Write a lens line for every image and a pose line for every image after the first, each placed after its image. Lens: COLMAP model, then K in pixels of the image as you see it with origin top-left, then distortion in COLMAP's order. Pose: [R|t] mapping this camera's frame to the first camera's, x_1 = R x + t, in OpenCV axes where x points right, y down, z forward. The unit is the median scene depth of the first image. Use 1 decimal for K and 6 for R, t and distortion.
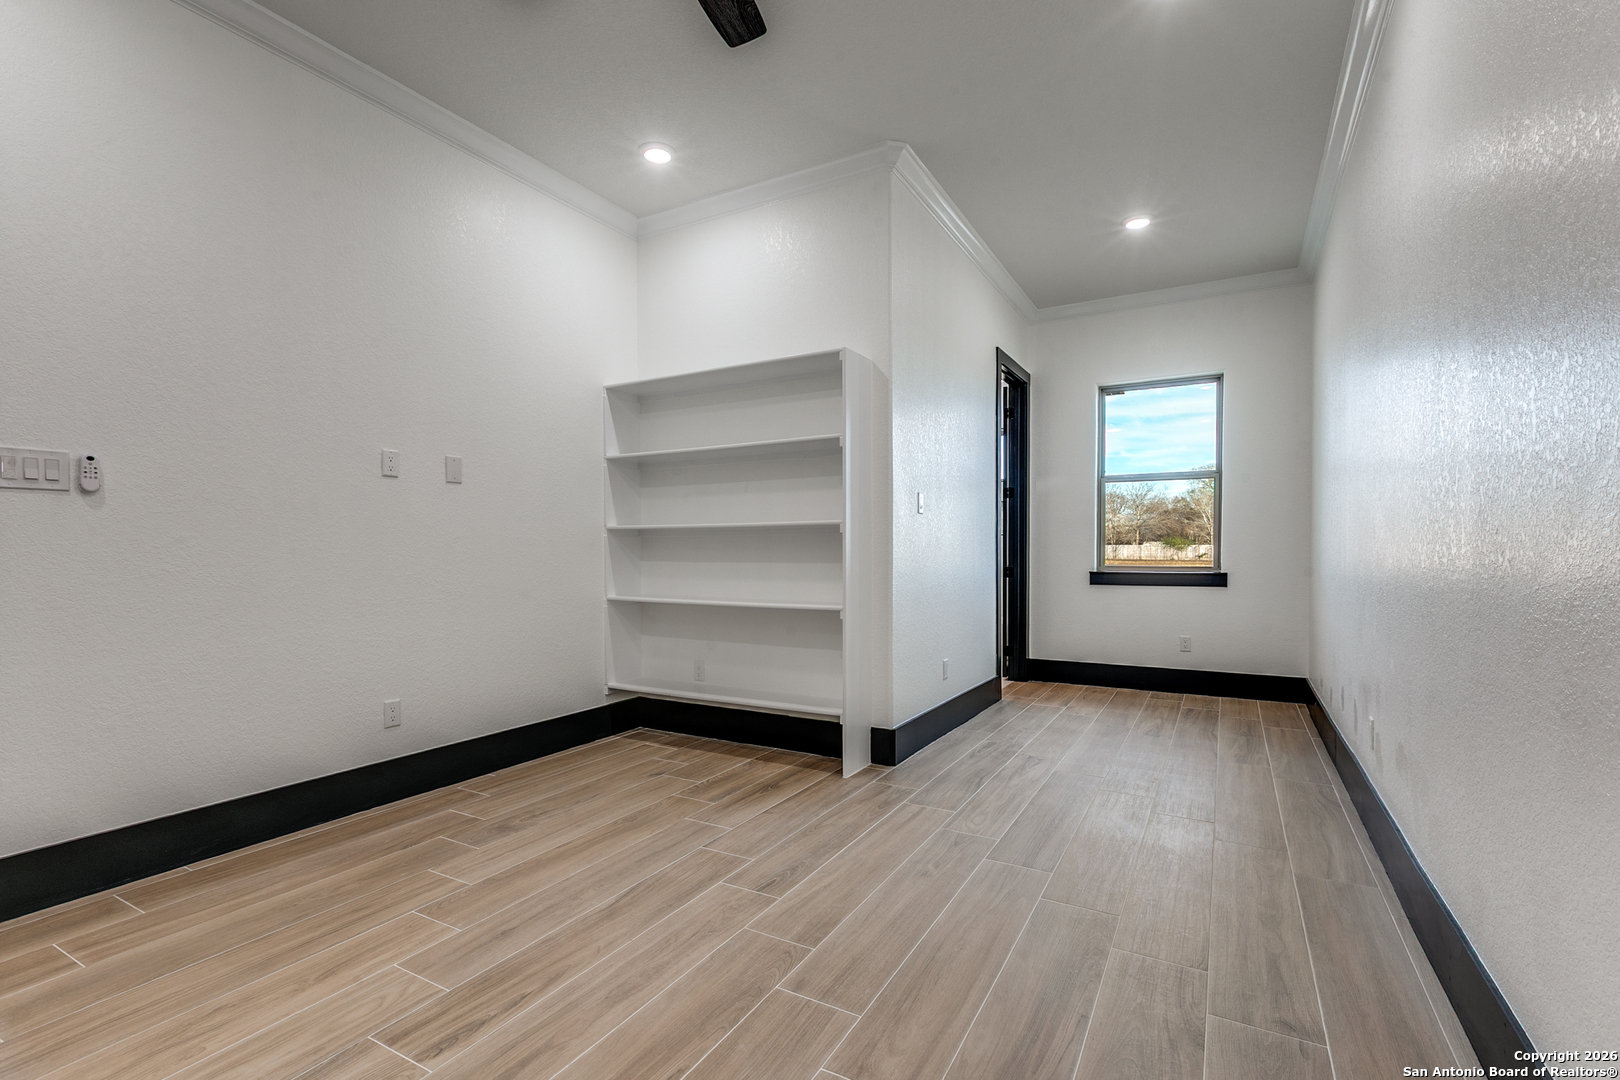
lens RADIAL K [[722.2, 0, 810.9], [0, 722.2, 550.8], [0, 0, 1]] dist [0.002591, -0.000376]
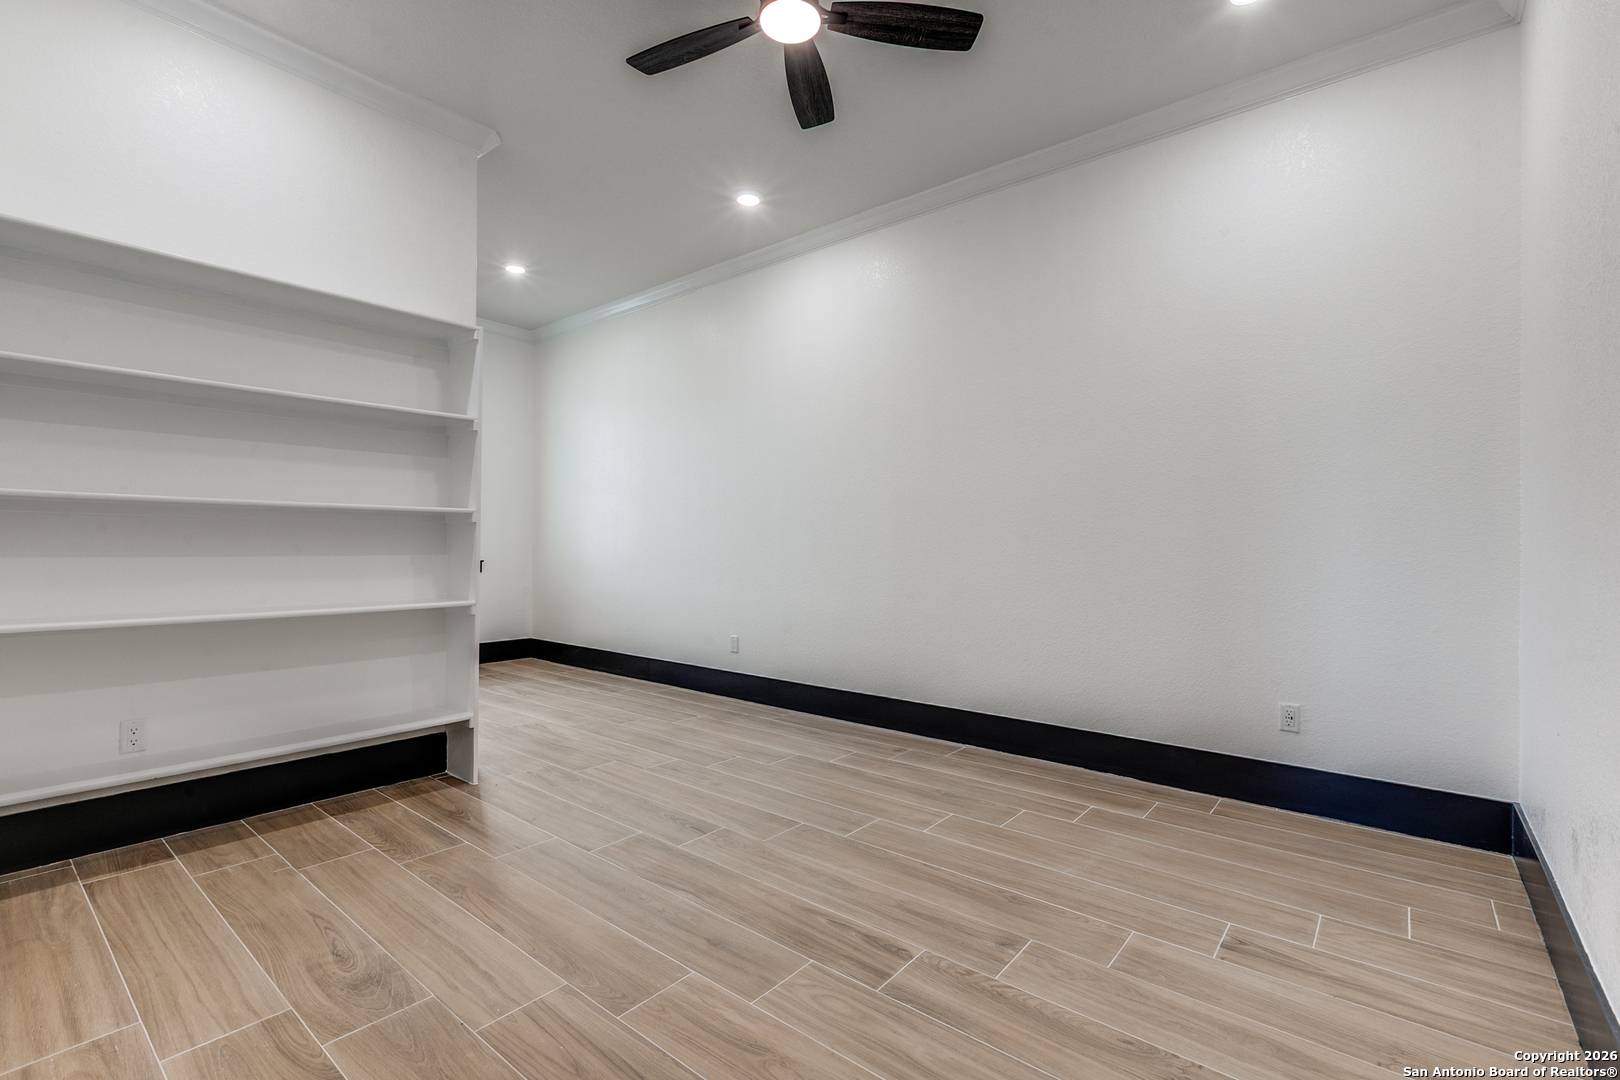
lens RADIAL K [[722.2, 0, 780.9], [0, 722.2, 540.2], [0, 0, 1]] dist [0.002591, -0.000376]
pose [[0.193177, 0.012258, 0.981087, -0.934977], [-0.009489, 0.999899, -0.010624, 0.006603], [-0.981118, -0.007257, 0.193274, 0.513239]]
